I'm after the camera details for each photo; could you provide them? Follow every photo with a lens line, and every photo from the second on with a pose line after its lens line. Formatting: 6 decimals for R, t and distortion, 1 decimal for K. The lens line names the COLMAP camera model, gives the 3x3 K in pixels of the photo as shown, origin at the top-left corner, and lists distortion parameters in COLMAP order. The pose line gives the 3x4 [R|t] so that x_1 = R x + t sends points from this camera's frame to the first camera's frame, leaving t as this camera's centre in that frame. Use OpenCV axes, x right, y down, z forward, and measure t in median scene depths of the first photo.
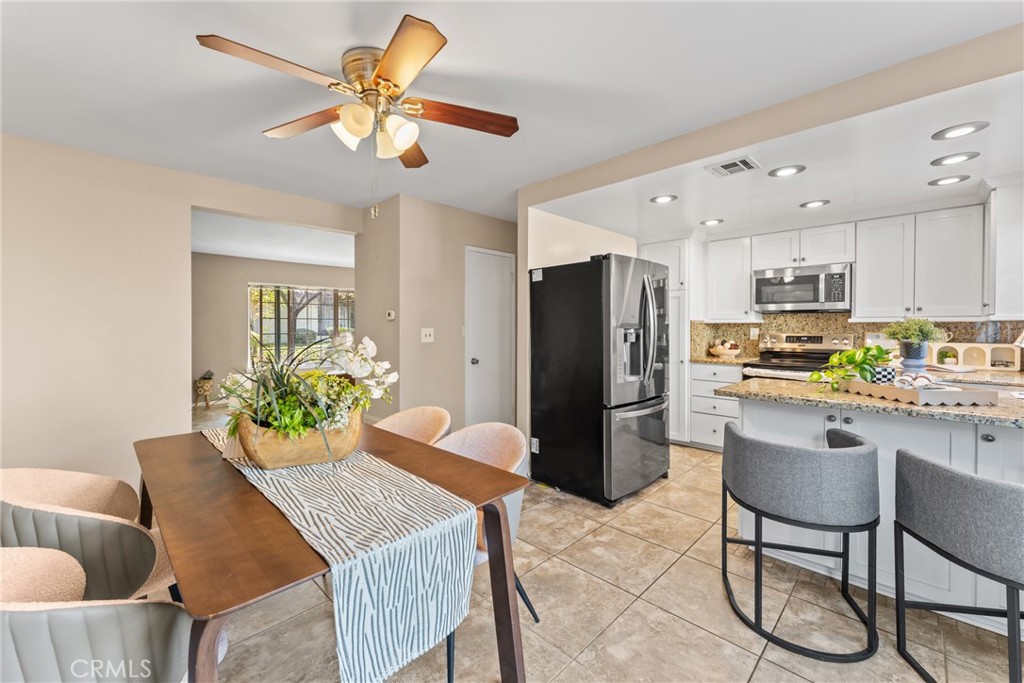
lens RADIAL K [[413.1, 0, 513.4], [0, 413.1, 327.7], [0, 0, 1]] dist [-0.001073, -0.000154]
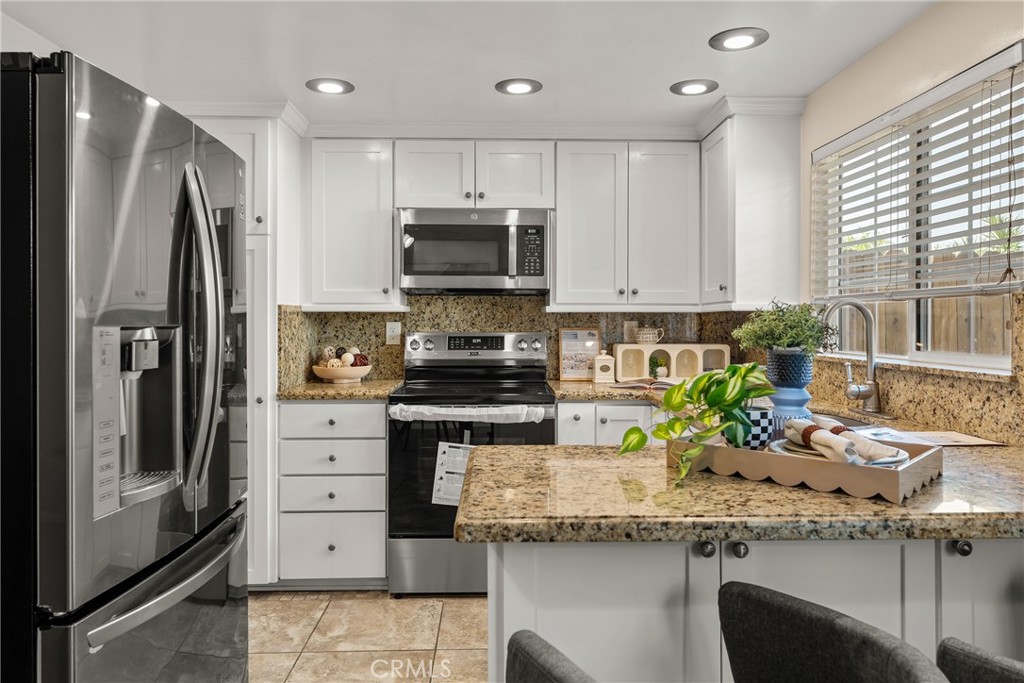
lens RADIAL K [[681.2, 0, 514.0], [0, 681.2, 316.2], [0, 0, 1]] dist [0.002959, 0.002021]
pose [[0.688711, 0.003748, 0.725027, 0.090445], [0.000465, 0.999984, -0.005611, -0.002138], [-0.725036, 0.004201, 0.688698, 0.386302]]
